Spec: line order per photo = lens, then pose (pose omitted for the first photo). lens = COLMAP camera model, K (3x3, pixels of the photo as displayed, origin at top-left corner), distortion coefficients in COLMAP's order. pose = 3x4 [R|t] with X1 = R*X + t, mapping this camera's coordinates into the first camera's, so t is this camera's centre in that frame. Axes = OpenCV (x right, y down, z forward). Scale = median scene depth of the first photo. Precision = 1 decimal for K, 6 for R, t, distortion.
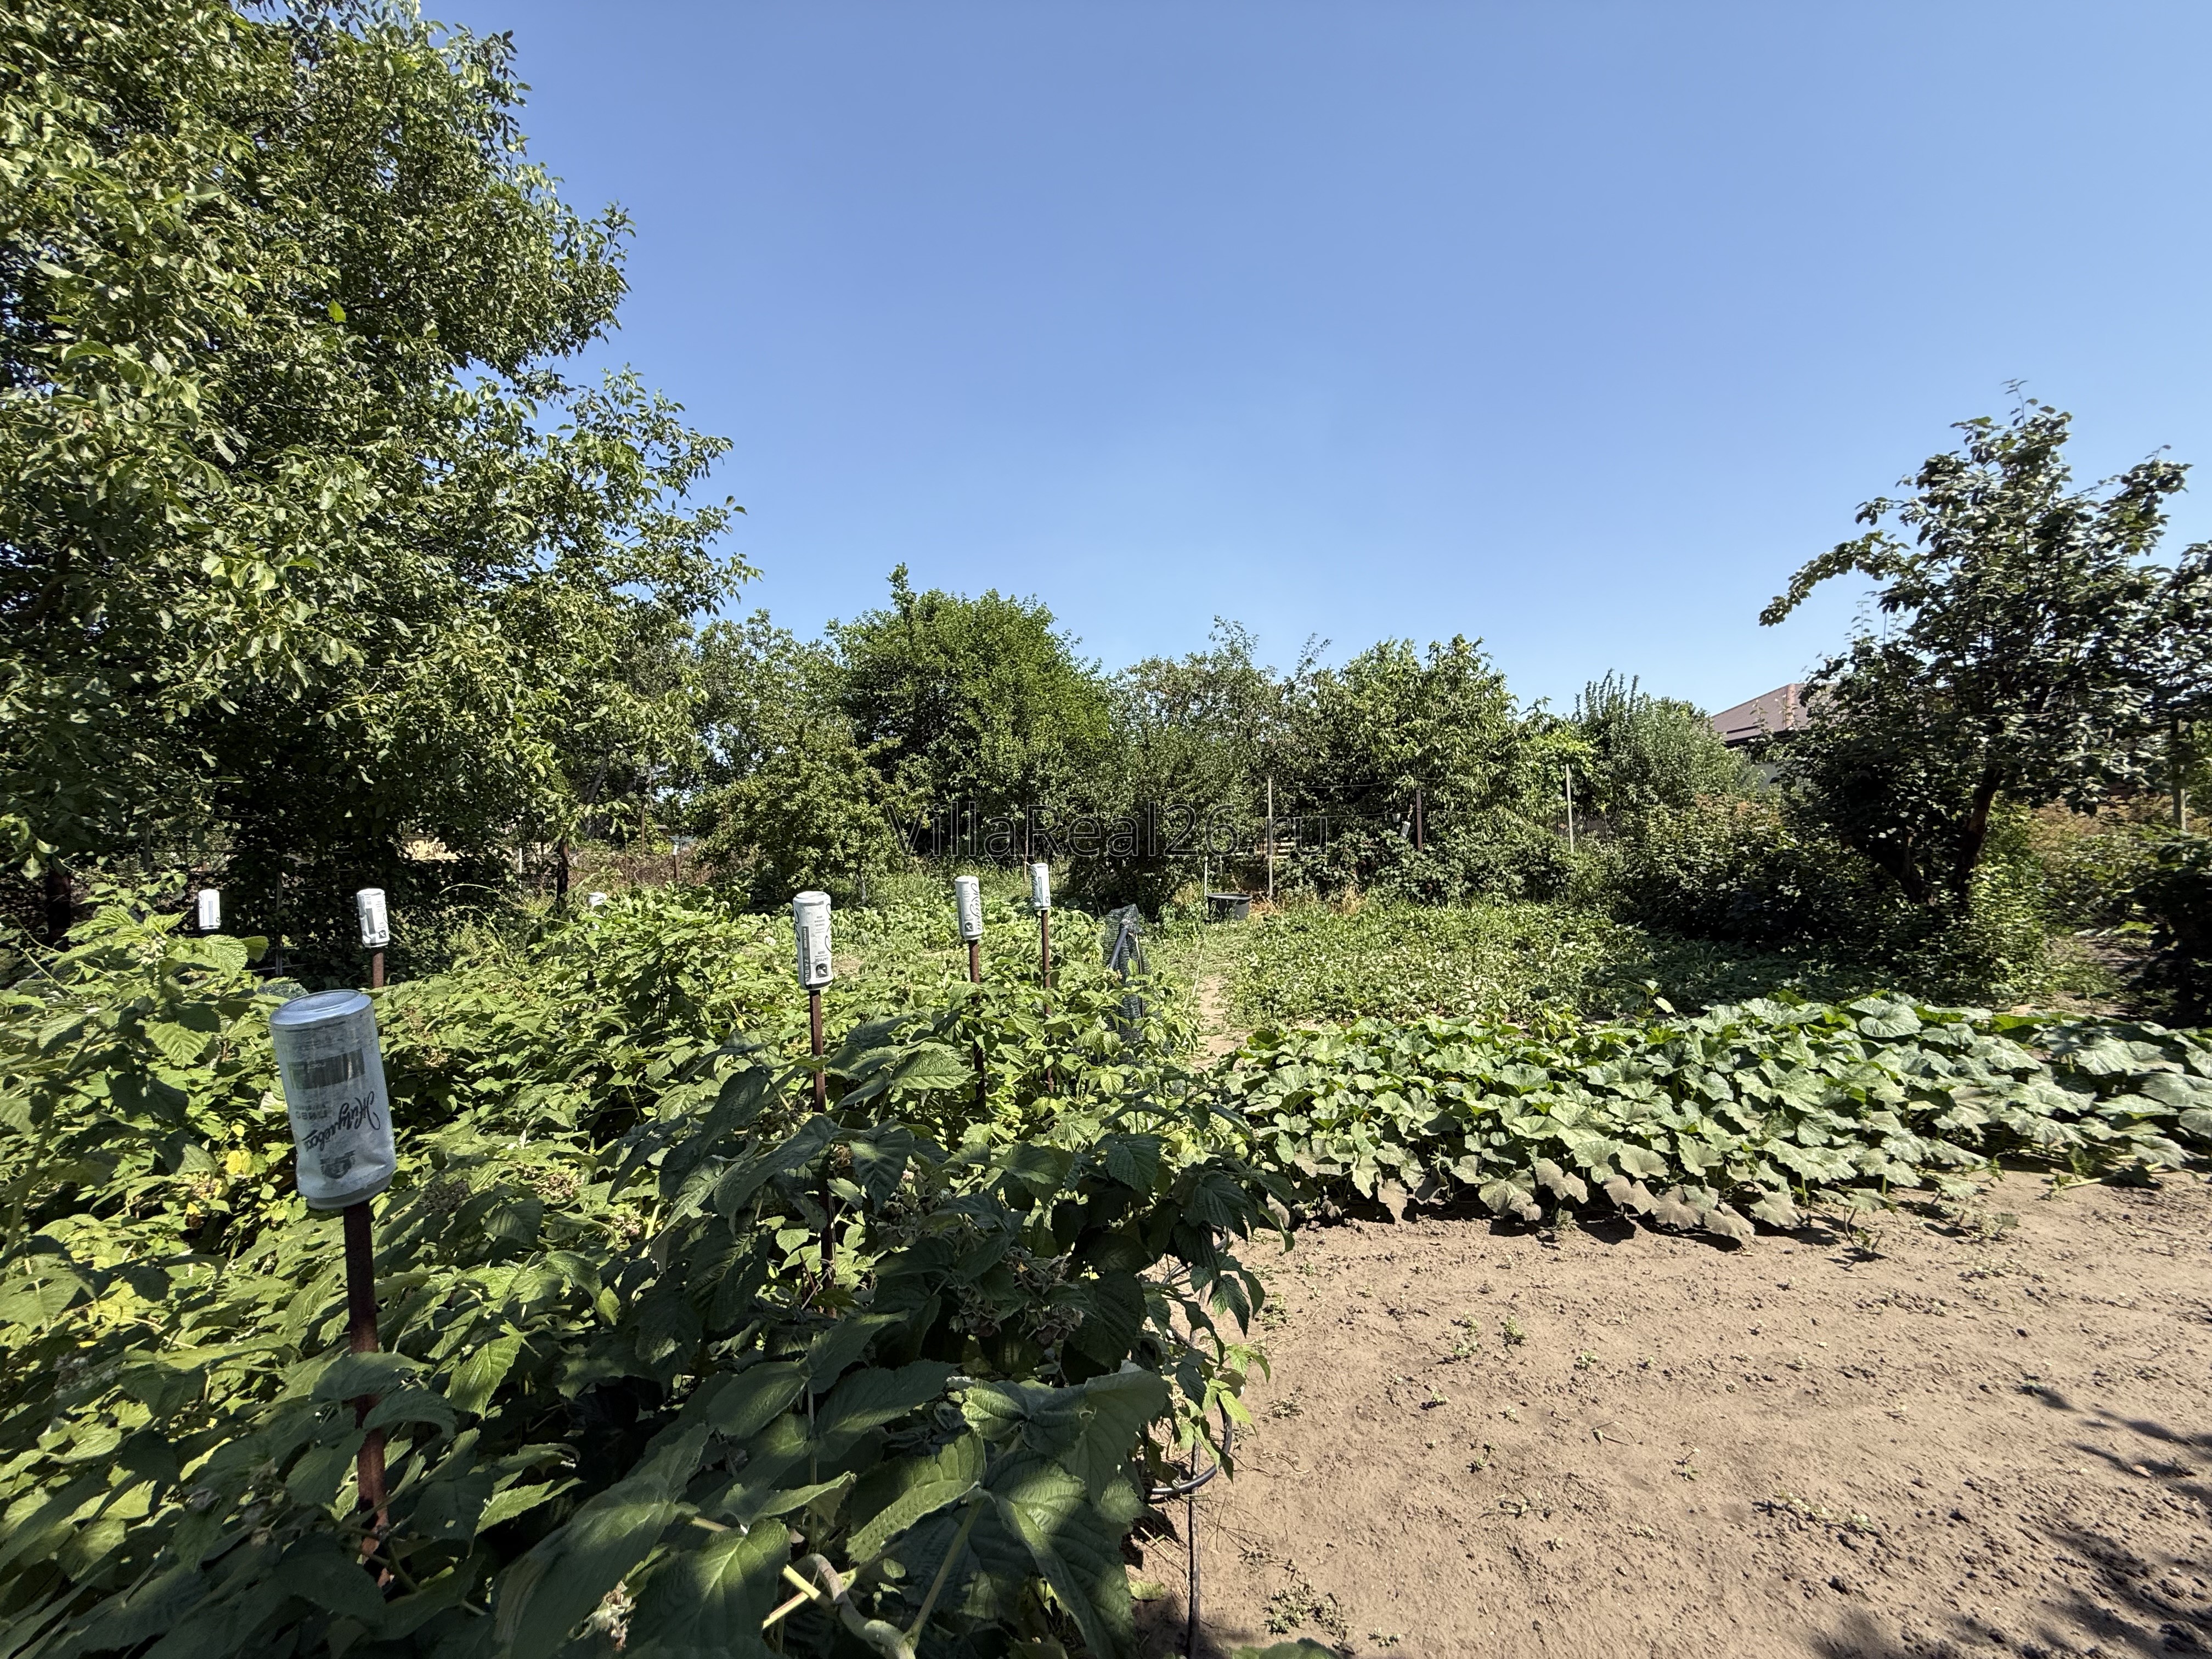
lens RADIAL K [[884.4, 0, 1106.5], [0, 884.4, 828.5], [0, 0, 1]] dist [0.000352, -0.000098]
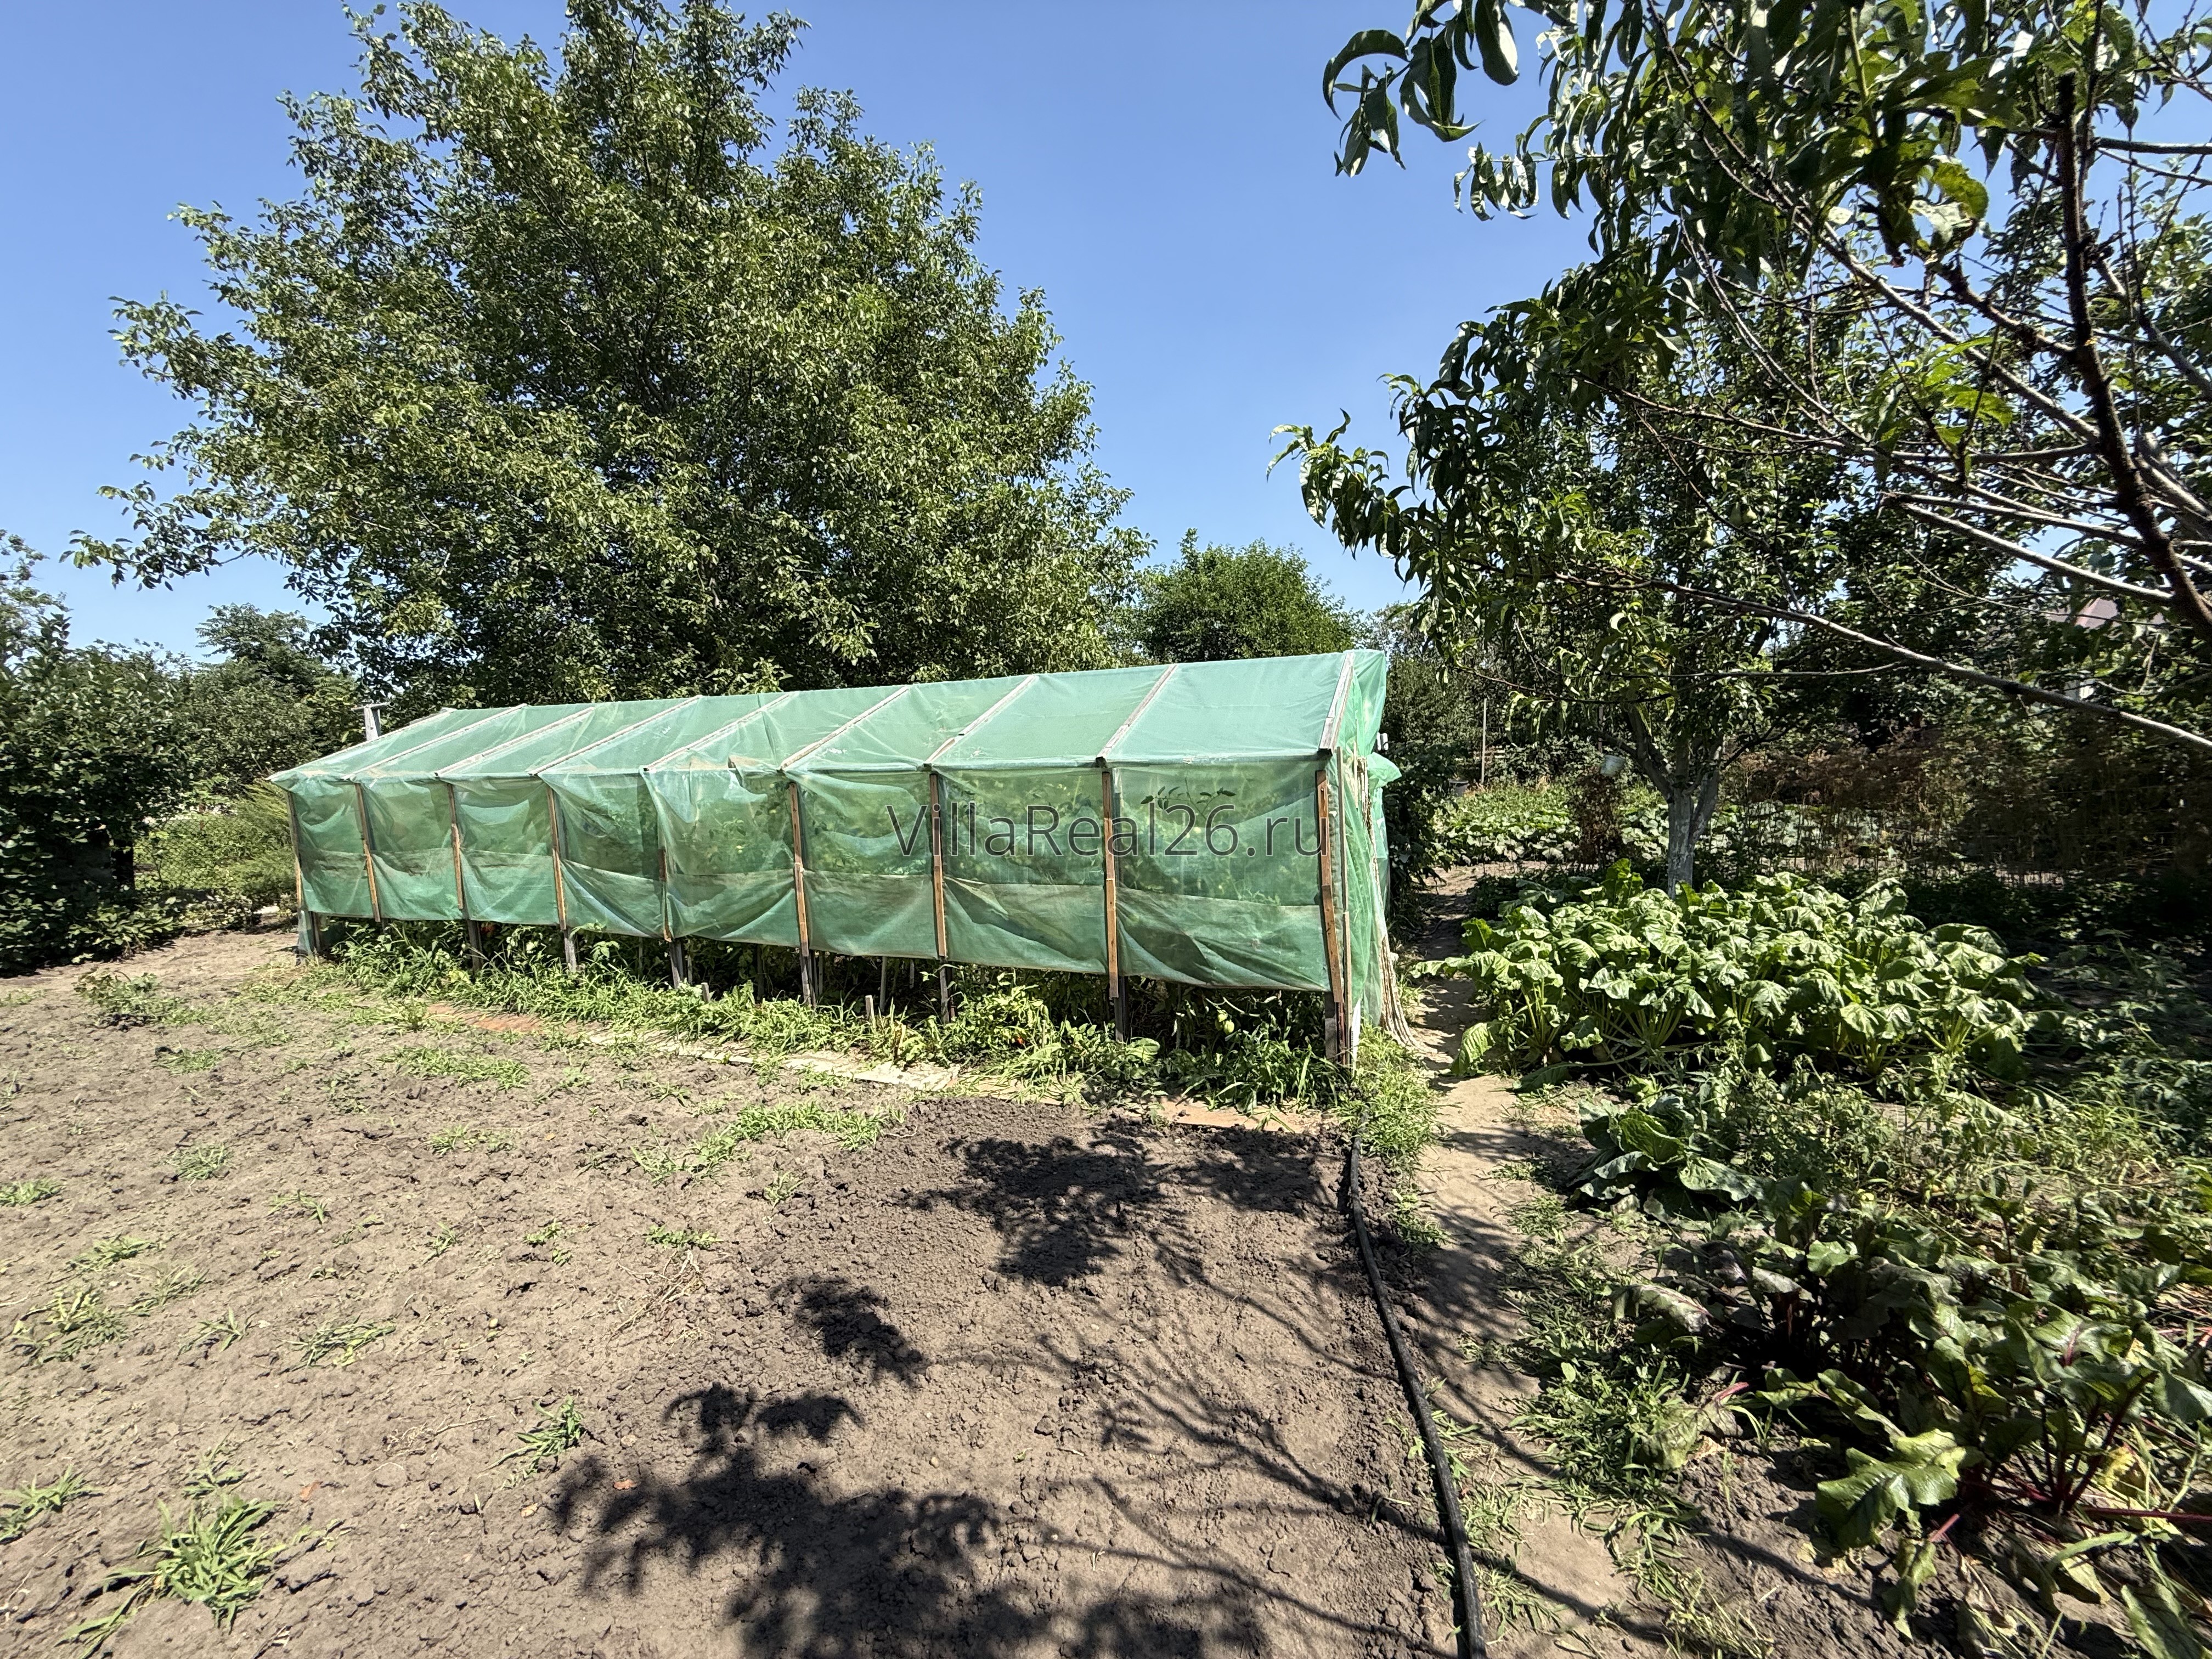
lens RADIAL K [[884.4, 0, 1105.3], [0, 884.4, 815.5], [0, 0, 1]] dist [0.000352, -0.000098]
pose [[0.972895, 0.029763, -0.229323, -0.071496], [-0.010796, 0.996447, 0.083525, 0.018604], [0.230994, -0.078785, 0.969760, -0.503189]]
